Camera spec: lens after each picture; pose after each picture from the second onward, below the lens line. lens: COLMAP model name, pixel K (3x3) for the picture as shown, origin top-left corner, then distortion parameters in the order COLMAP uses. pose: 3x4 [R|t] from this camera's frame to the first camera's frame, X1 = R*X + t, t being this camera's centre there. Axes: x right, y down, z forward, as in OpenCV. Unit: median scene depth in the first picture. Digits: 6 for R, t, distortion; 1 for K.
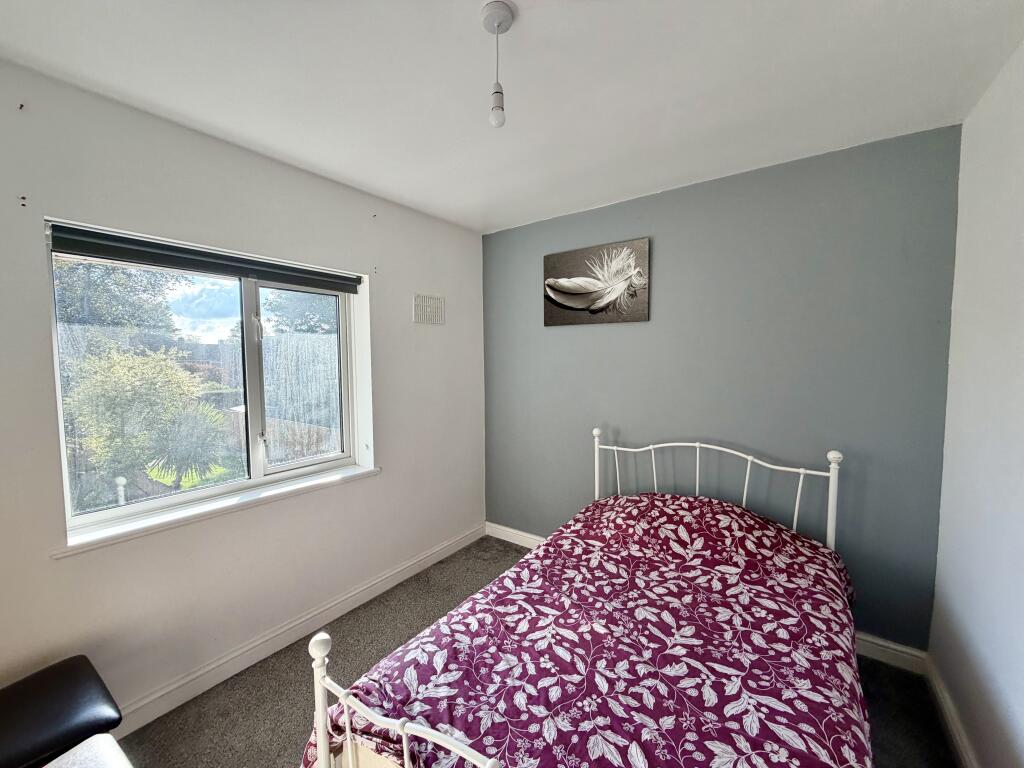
lens RADIAL K [[409.7, 0, 511.2], [0, 409.7, 383.5], [0, 0, 1]] dist [-0.000253, -0.000004]
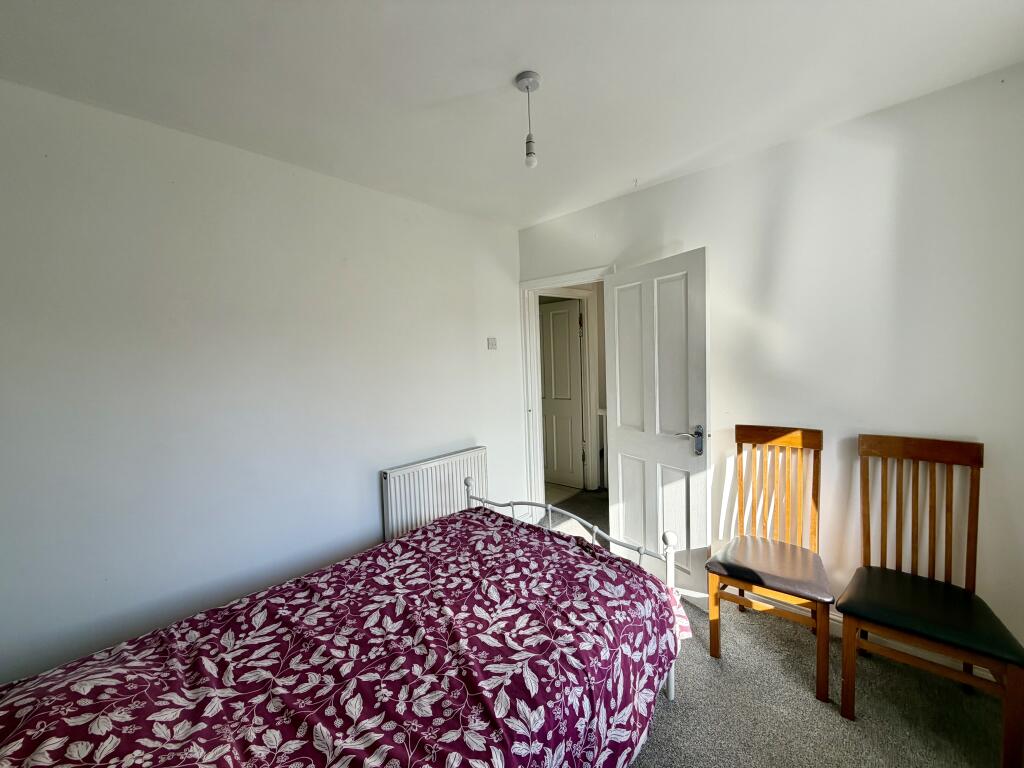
lens RADIAL K [[409.7, 0, 512.3], [0, 409.7, 382.4], [0, 0, 1]] dist [-0.000253, -0.000004]
pose [[-0.991426, 0.036772, 0.125386, -0.093285], [0.052808, 0.990487, 0.127072, -0.096744], [-0.119521, 0.132604, -0.983936, 1.931466]]
